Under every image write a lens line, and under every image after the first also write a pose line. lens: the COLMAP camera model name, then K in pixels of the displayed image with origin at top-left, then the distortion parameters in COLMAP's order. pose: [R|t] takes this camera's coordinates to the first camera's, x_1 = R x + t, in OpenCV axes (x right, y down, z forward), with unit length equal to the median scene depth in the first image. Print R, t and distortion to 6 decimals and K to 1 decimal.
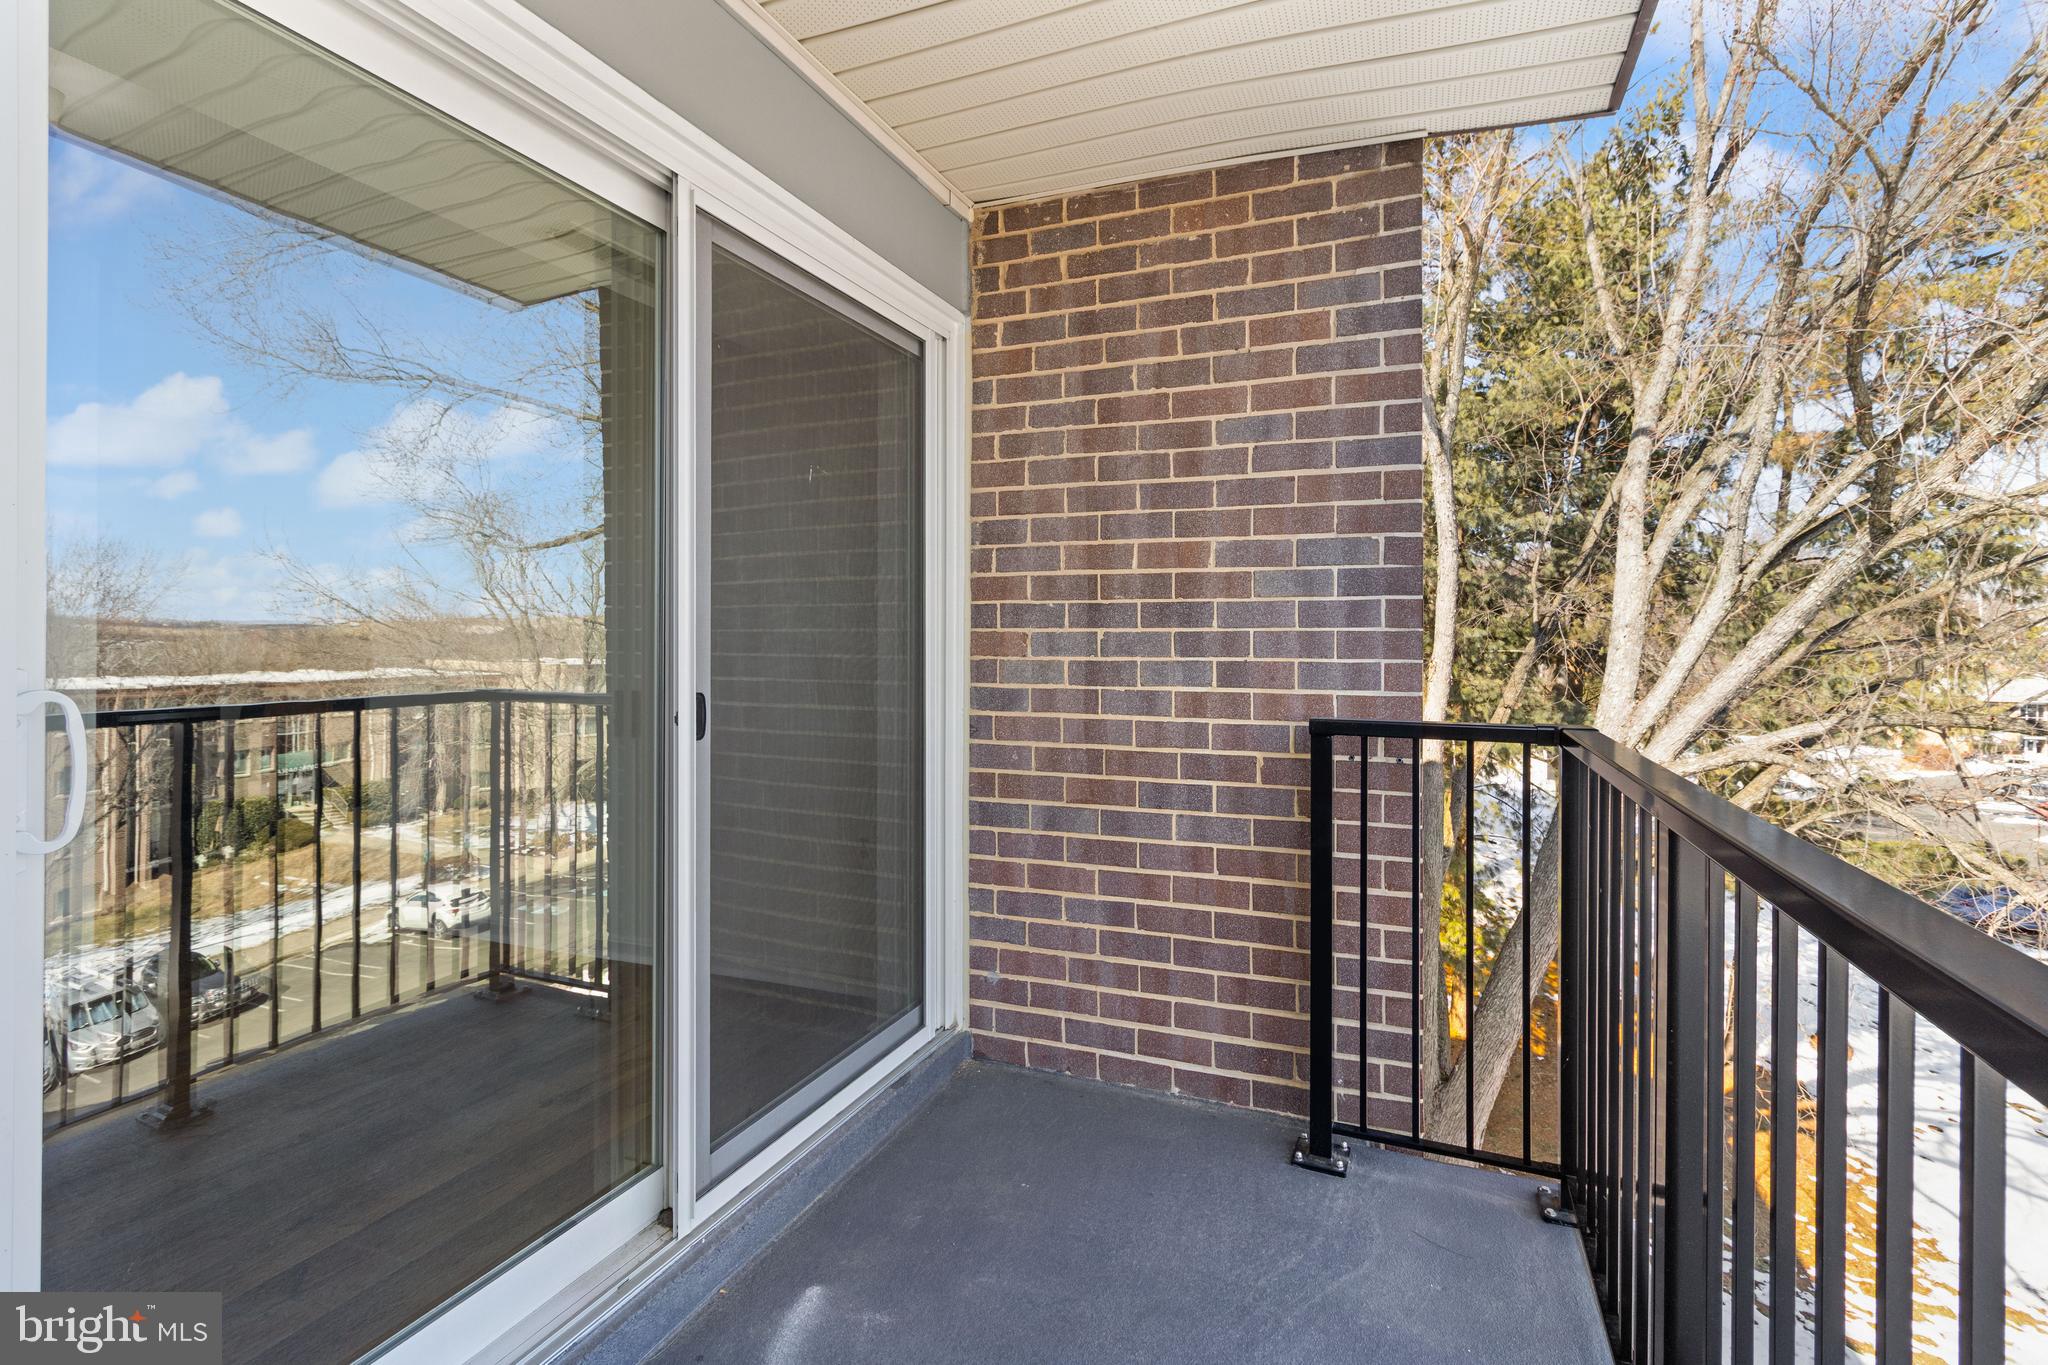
lens RADIAL K [[959.9, 0, 1045.0], [0, 959.9, 642.3], [0, 0, 1]] dist [-0.001171, 0.001240]
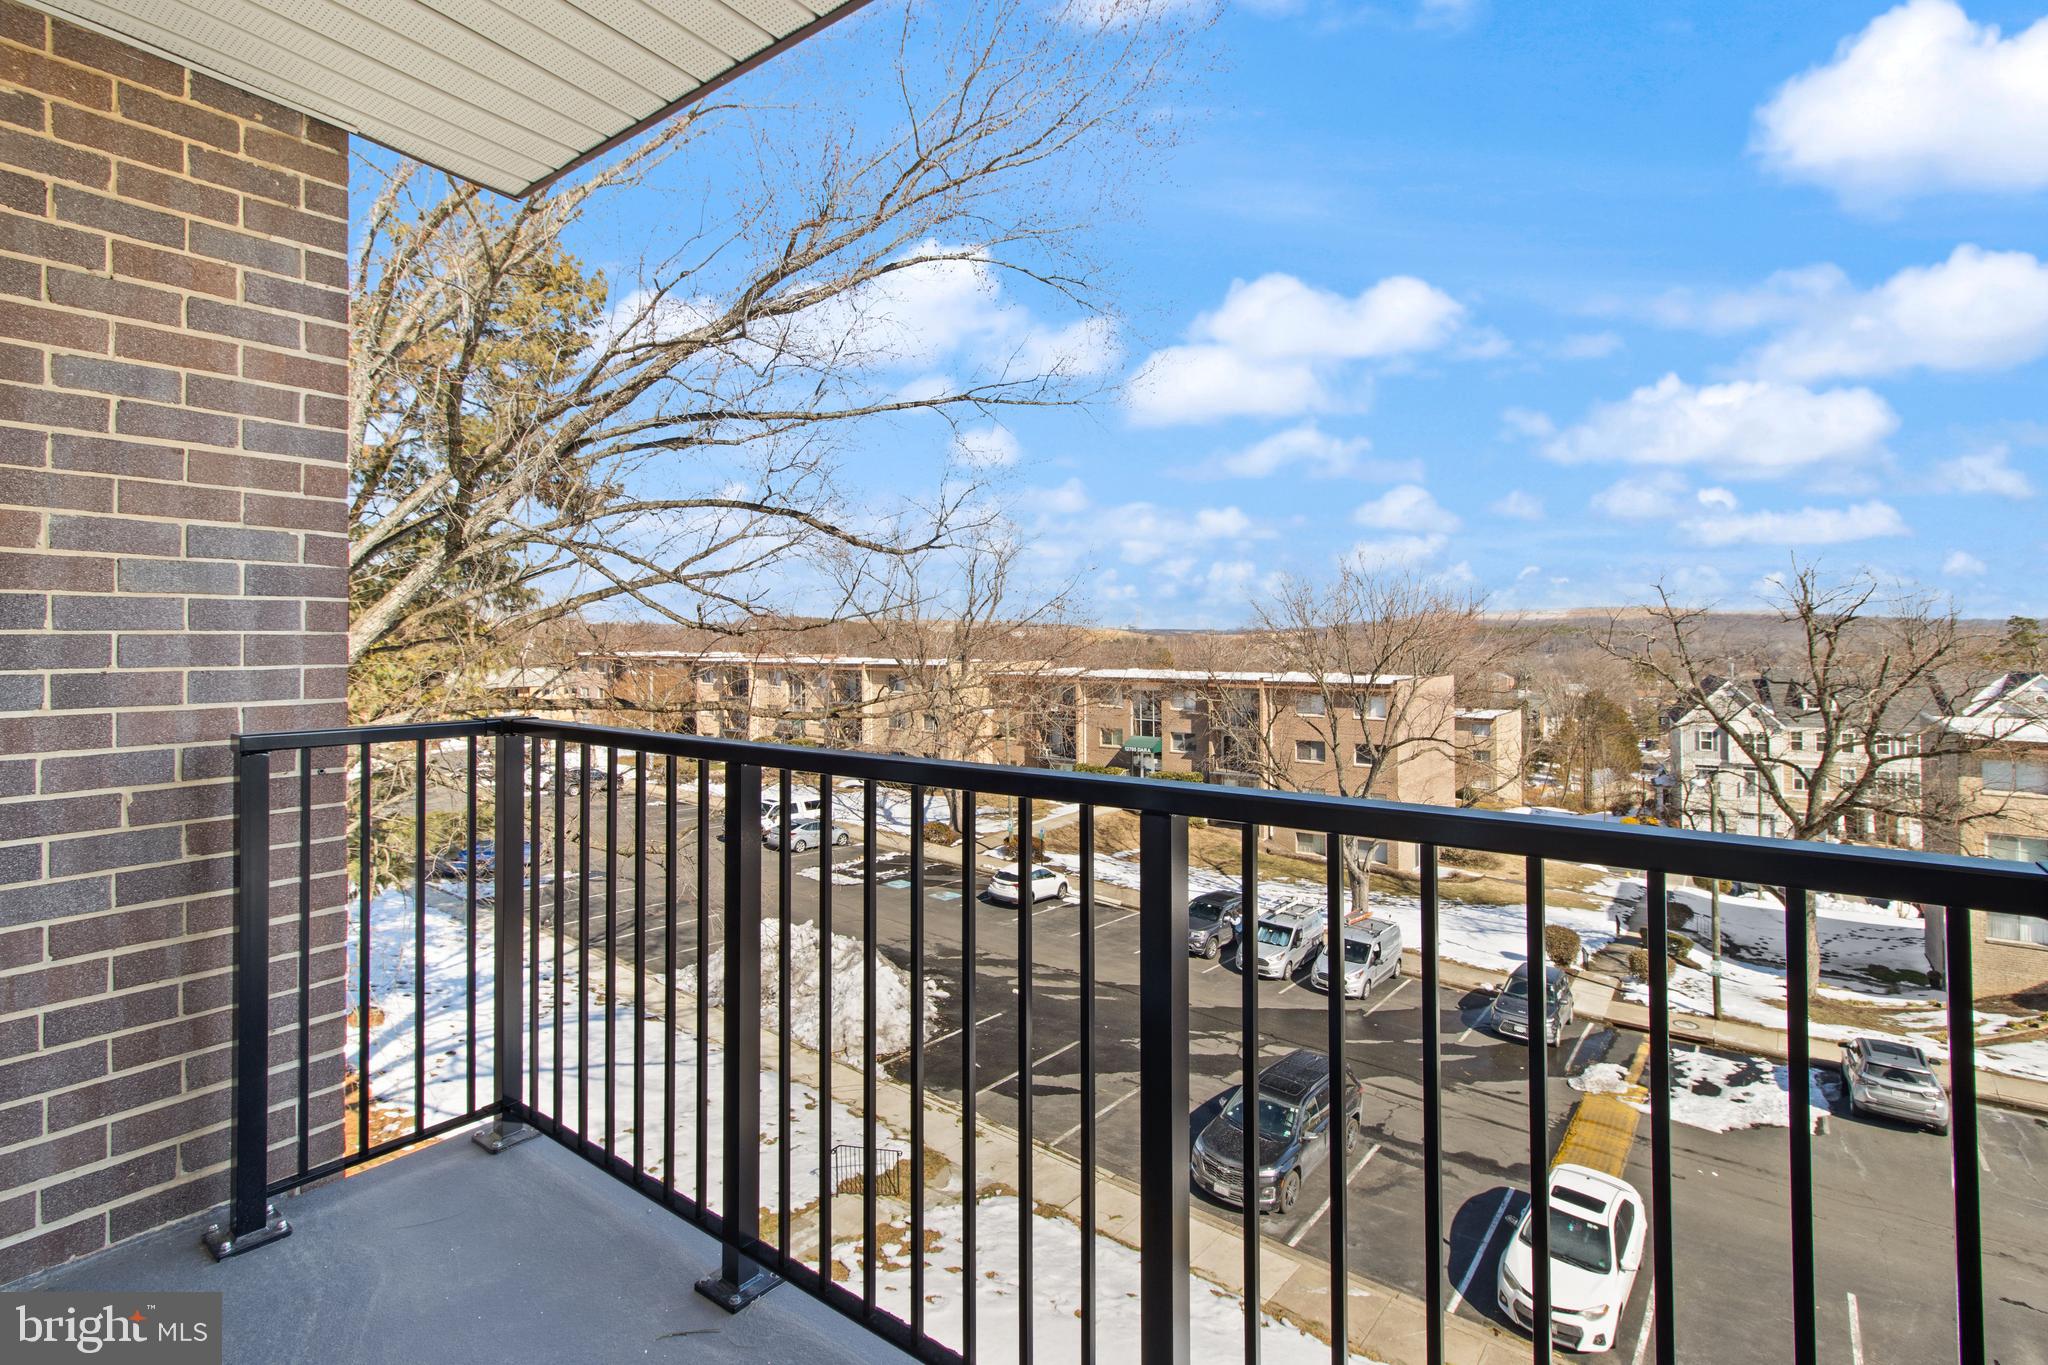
lens RADIAL K [[959.9, 0, 1022.9], [0, 959.9, 630.8], [0, 0, 1]] dist [-0.001171, 0.001240]
pose [[0.267625, 0.005484, 0.963508, -0.348053], [0.004572, 0.999965, -0.006962, -0.005766], [-0.963512, 0.006268, 0.267590, 0.074953]]
